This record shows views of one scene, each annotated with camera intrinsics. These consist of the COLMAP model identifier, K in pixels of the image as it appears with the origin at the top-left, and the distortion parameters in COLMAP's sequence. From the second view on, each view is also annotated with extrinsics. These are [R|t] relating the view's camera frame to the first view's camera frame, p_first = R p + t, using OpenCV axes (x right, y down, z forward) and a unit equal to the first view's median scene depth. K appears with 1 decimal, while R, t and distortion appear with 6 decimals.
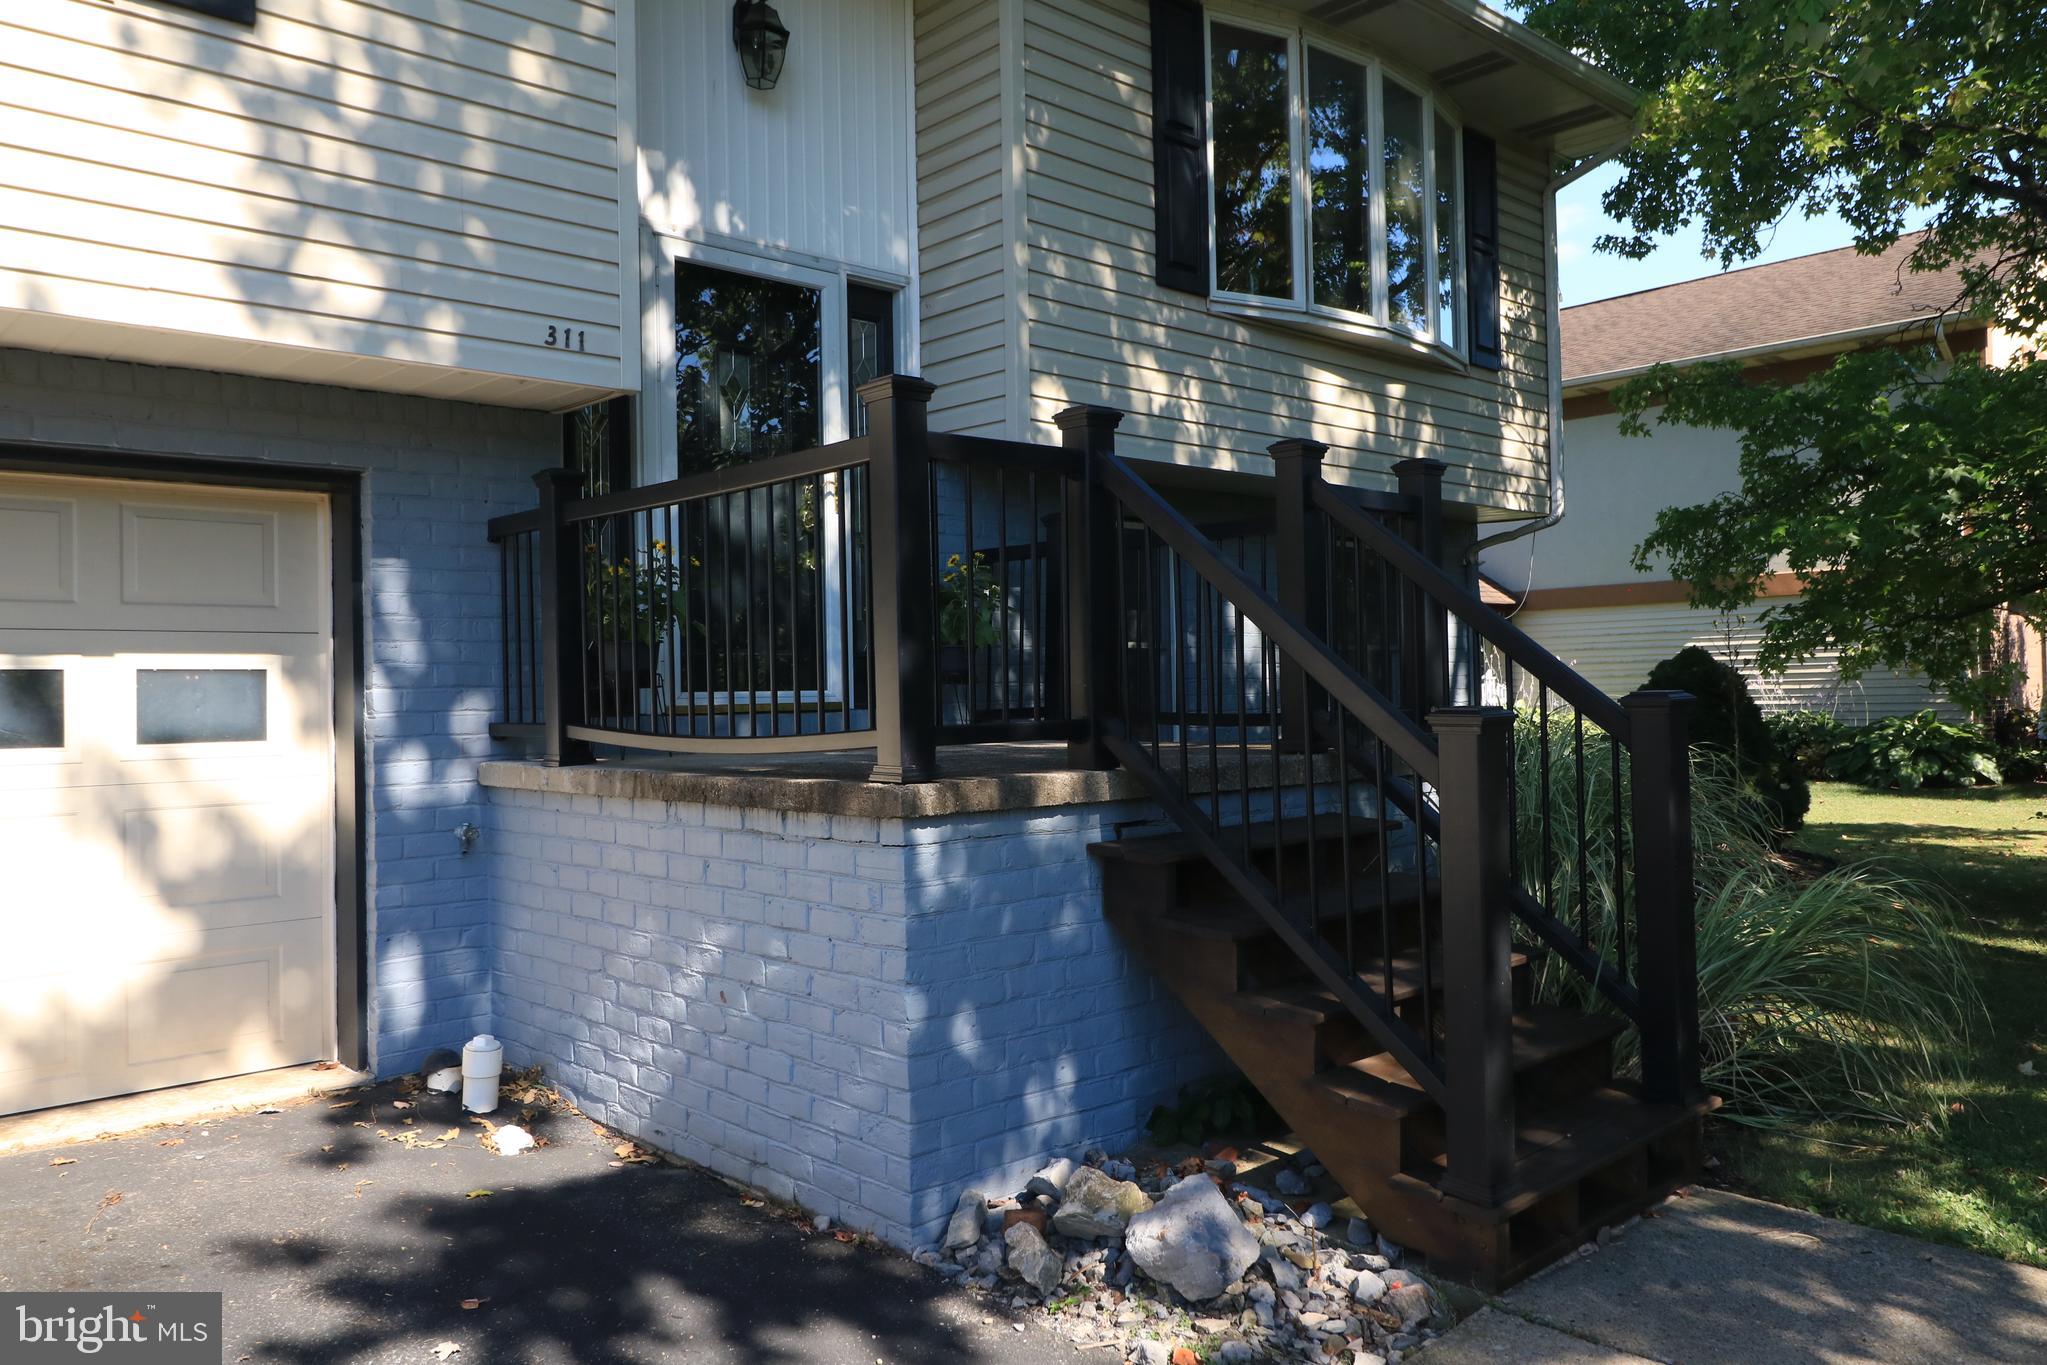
lens RADIAL K [[1462.1, 0, 1021.5], [0, 1462.1, 679.8], [0, 0, 1]] dist [0.004745, -0.002529]
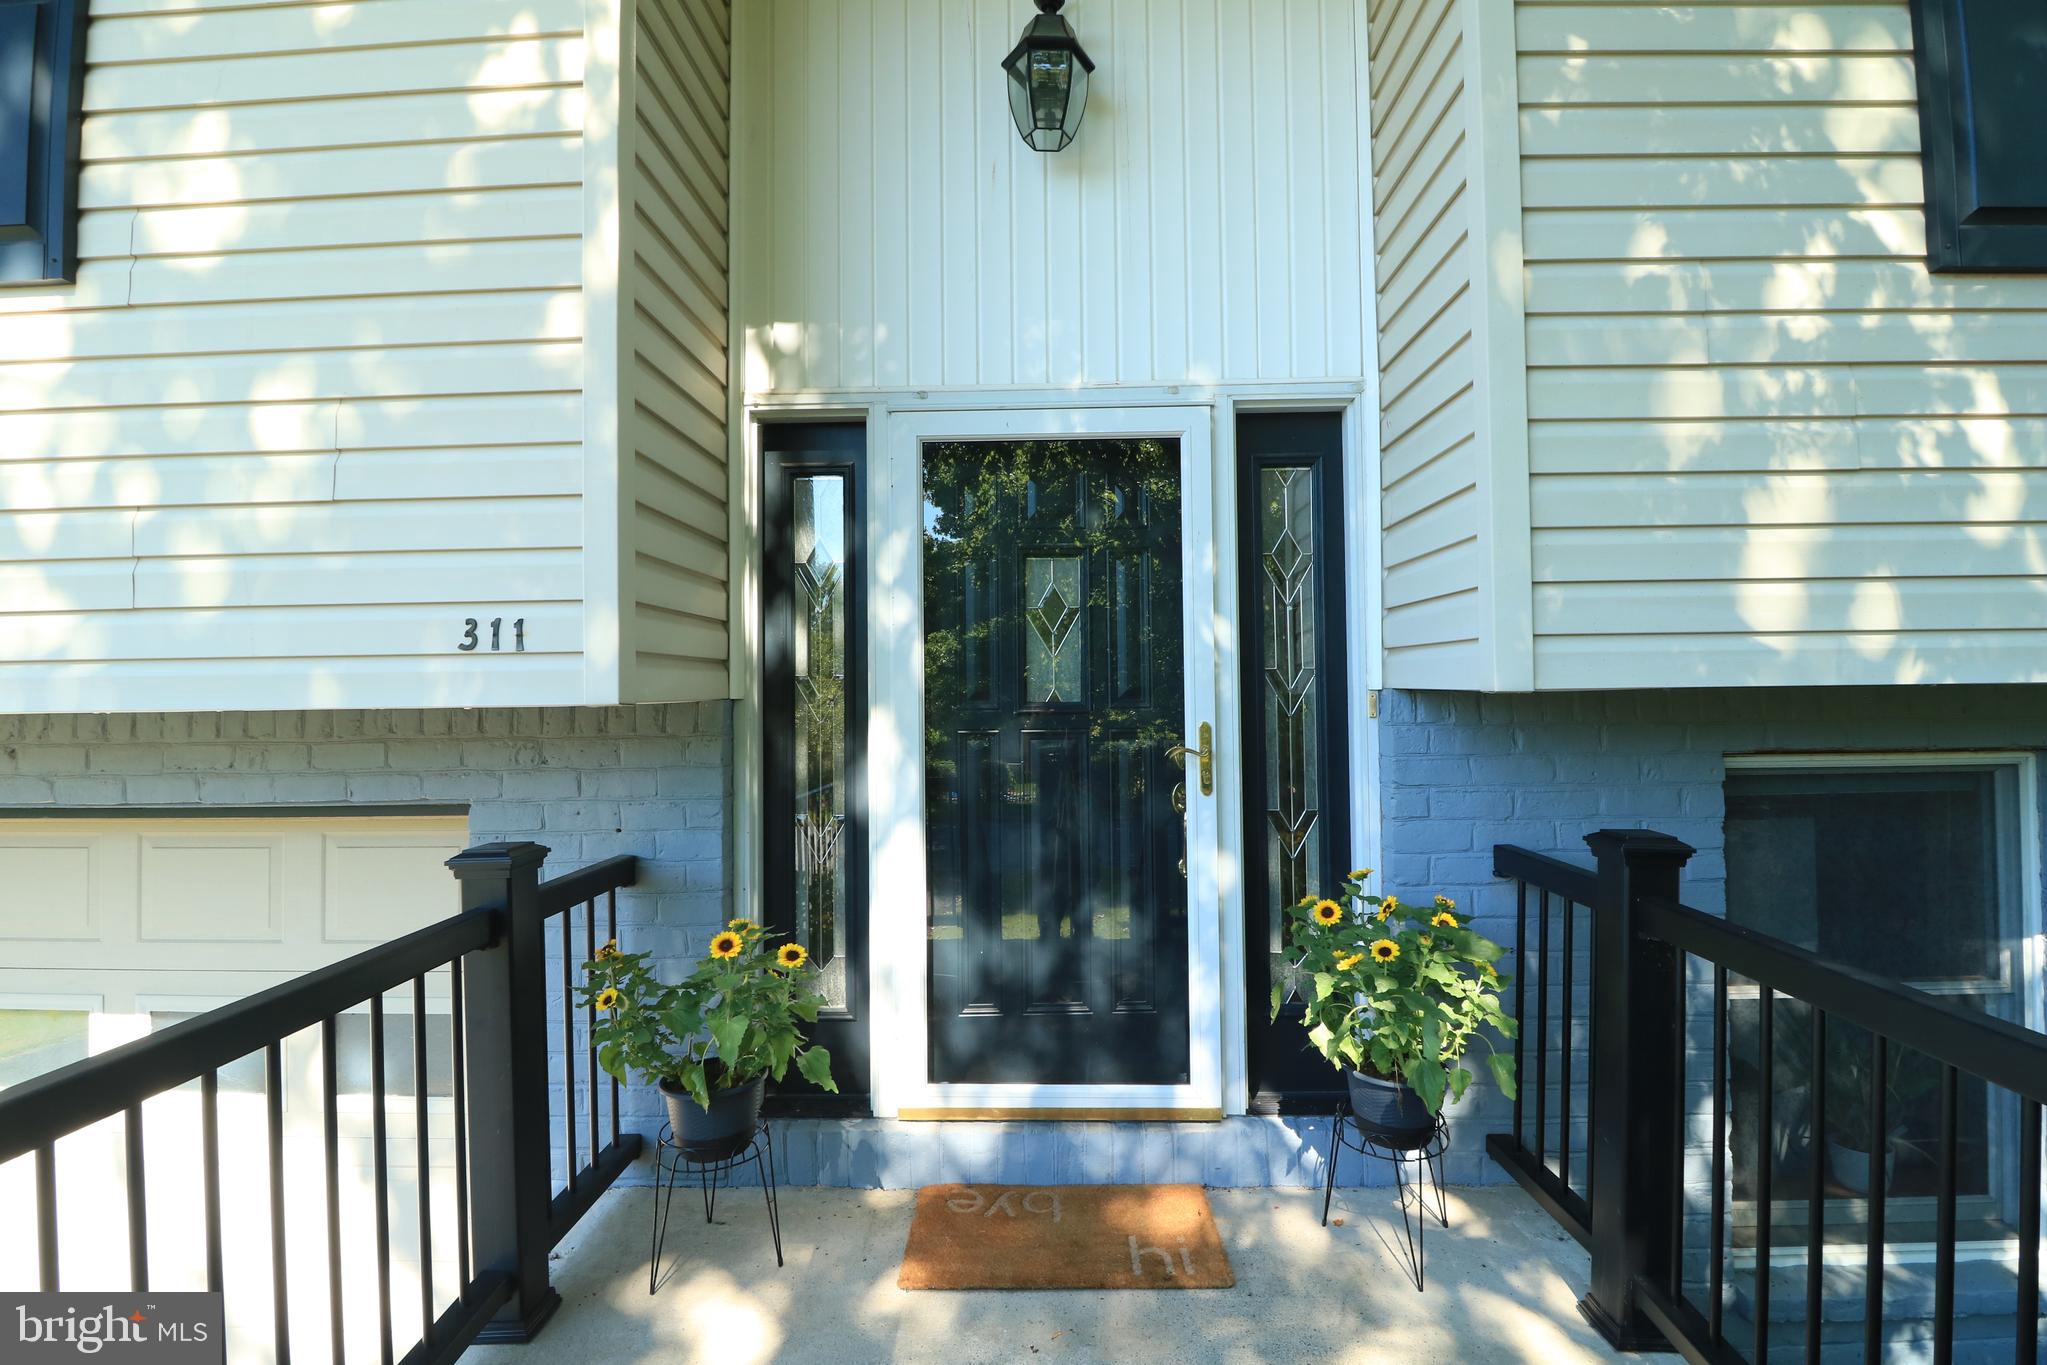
lens RADIAL K [[949.7, 0, 1028.0], [0, 949.7, 686.0], [0, 0, 1]] dist [-0.003973, -0.011420]
pose [[0.717958, -0.005323, -0.696066, 0.108829], [0.005392, 0.999983, -0.002085, -0.179171], [0.696065, -0.002257, 0.717975, 0.743194]]
